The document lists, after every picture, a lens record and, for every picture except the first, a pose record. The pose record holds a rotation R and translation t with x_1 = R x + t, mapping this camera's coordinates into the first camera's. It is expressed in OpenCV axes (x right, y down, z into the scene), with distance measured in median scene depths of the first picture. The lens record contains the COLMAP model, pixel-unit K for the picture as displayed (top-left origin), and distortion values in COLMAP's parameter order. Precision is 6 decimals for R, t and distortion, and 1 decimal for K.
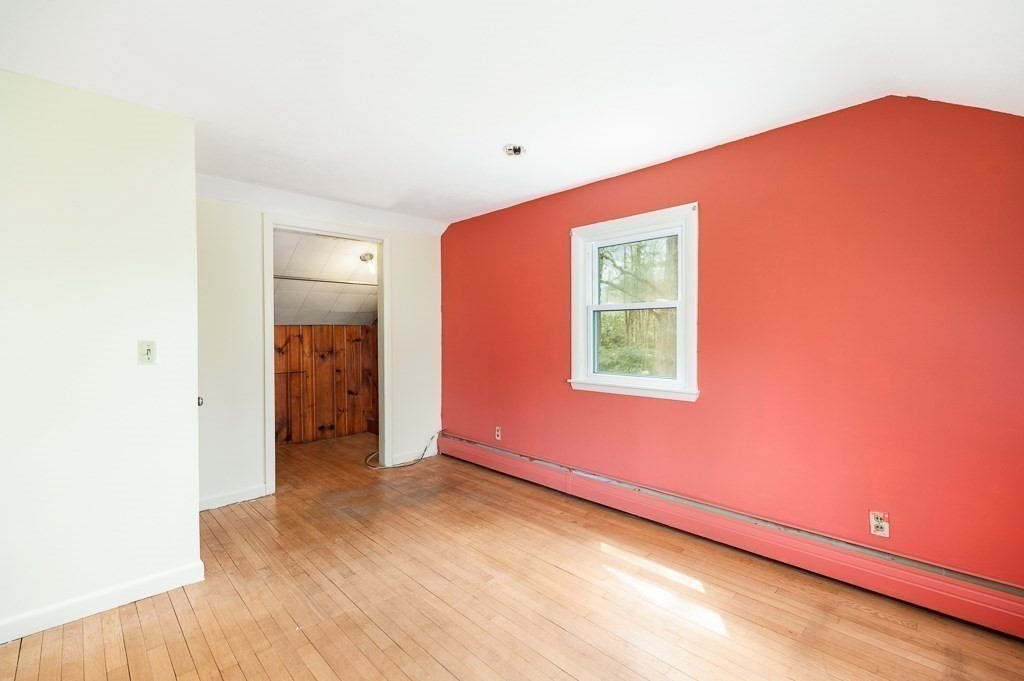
lens RADIAL K [[445.4, 0, 511.3], [0, 445.4, 343.0], [0, 0, 1]] dist [0.002208, -0.000084]
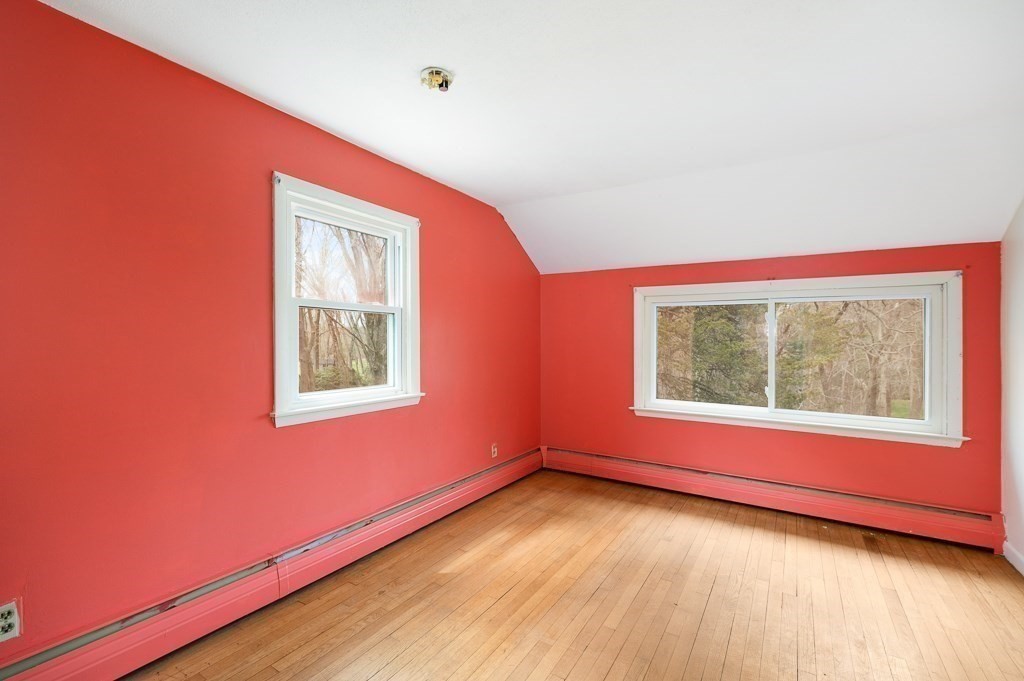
lens RADIAL K [[445.4, 0, 511.8], [0, 445.4, 336.7], [0, 0, 1]] dist [0.002208, -0.000084]
pose [[-0.232694, 0.015239, 0.972431, -0.674045], [0.018007, 0.999773, -0.011359, -0.013214], [-0.972383, 0.014867, -0.232915, 1.008772]]
